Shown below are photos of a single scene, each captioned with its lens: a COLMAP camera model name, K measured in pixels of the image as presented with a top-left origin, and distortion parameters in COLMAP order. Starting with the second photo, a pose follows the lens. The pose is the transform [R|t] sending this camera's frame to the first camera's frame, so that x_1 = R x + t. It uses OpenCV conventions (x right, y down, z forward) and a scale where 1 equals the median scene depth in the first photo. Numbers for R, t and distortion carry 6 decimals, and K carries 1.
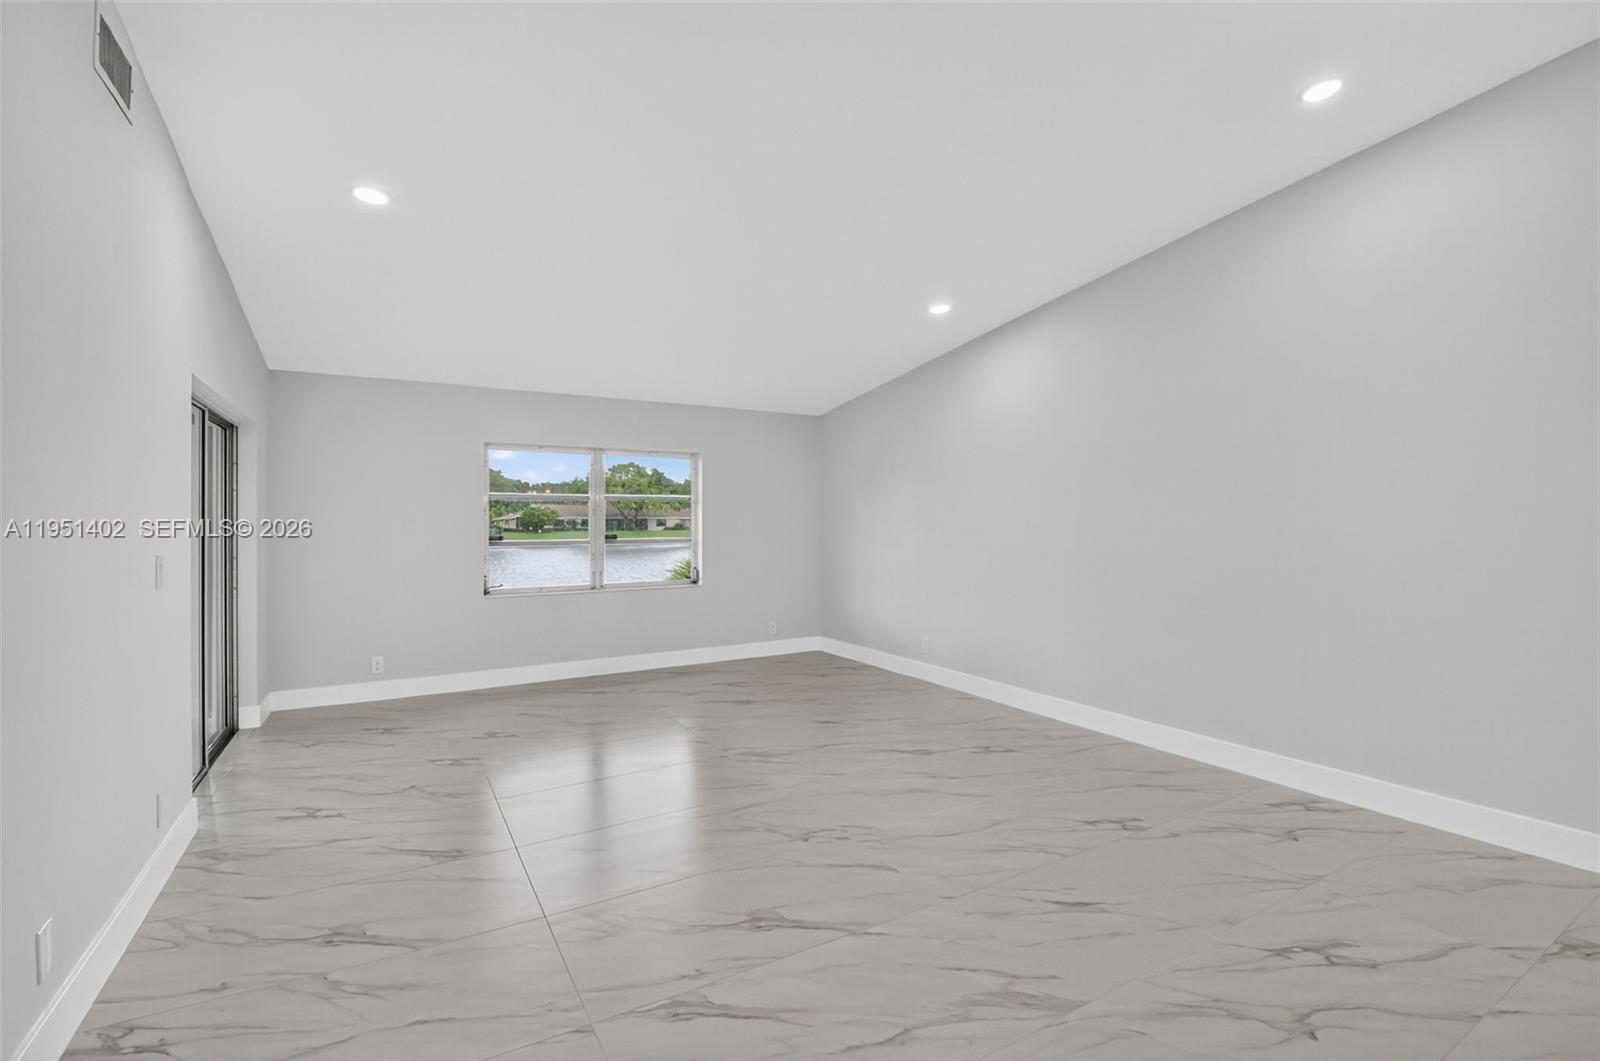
lens RADIAL K [[716.9, 0, 794.8], [0, 716.9, 519.9], [0, 0, 1]] dist [-0.002377, -0.000801]
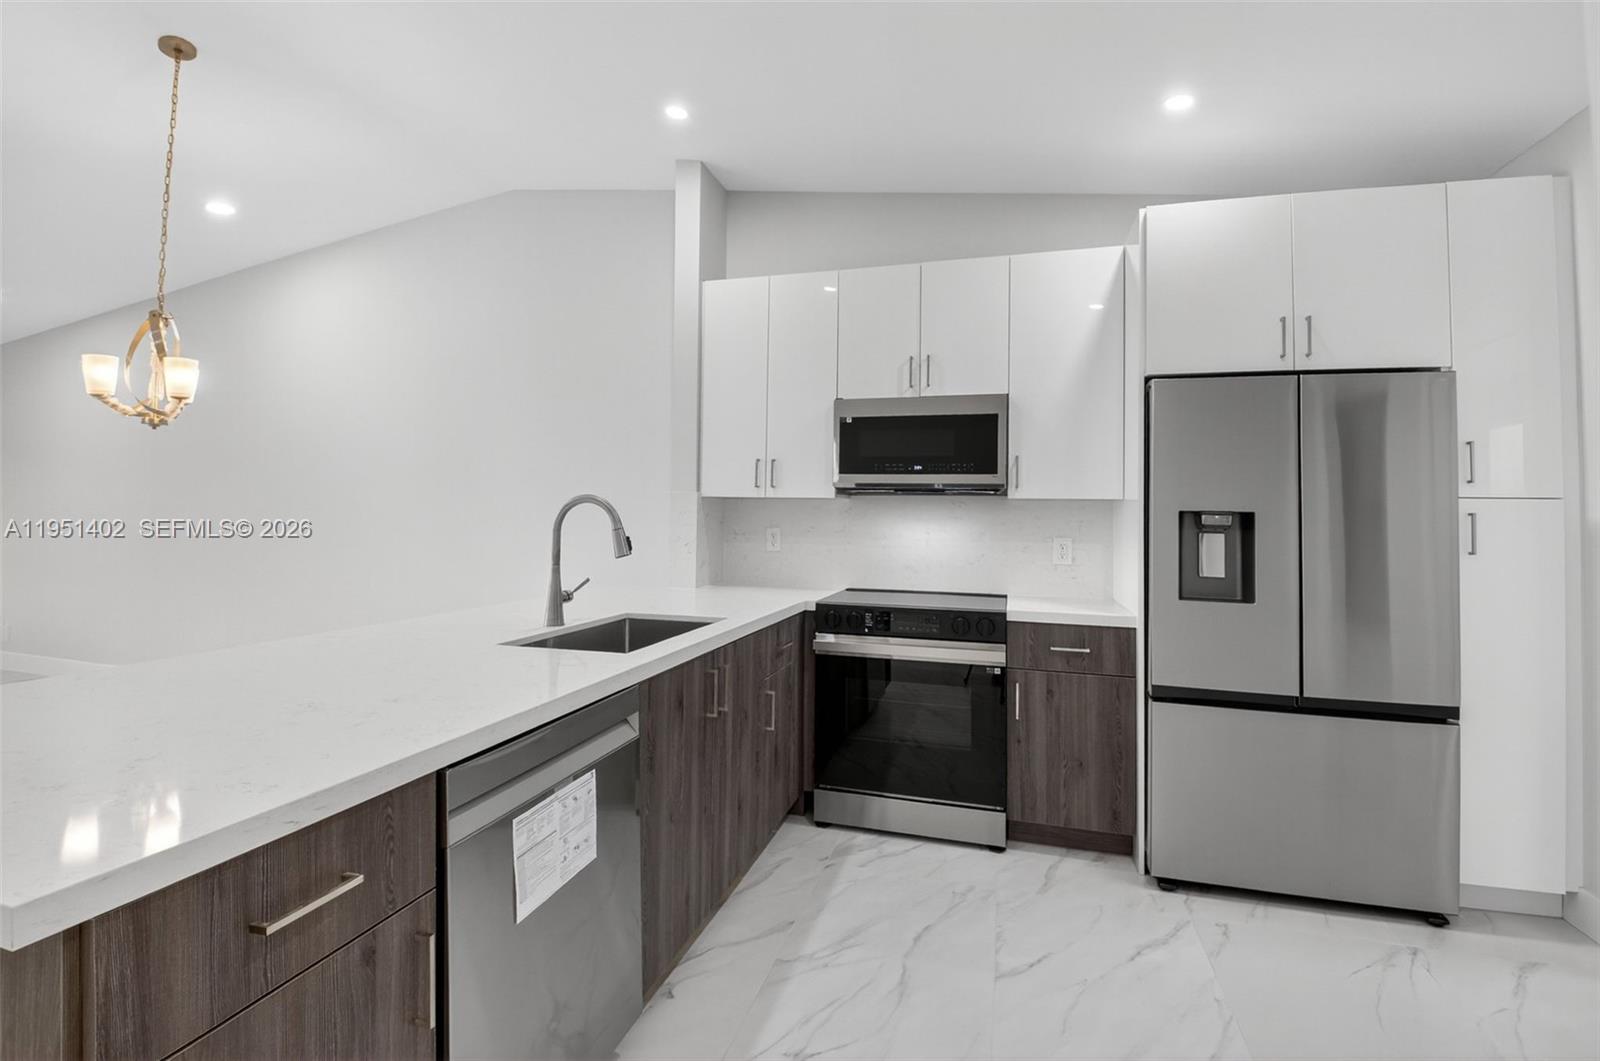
lens RADIAL K [[729.2, 0, 792.3], [0, 729.2, 487.4], [0, 0, 1]] dist [0.018889, -0.036249]
pose [[0.726223, 0.038005, 0.686408, 0.277114], [-0.017037, 0.999159, -0.037296, -0.000526], [-0.687248, 0.015391, 0.726260, -0.401160]]
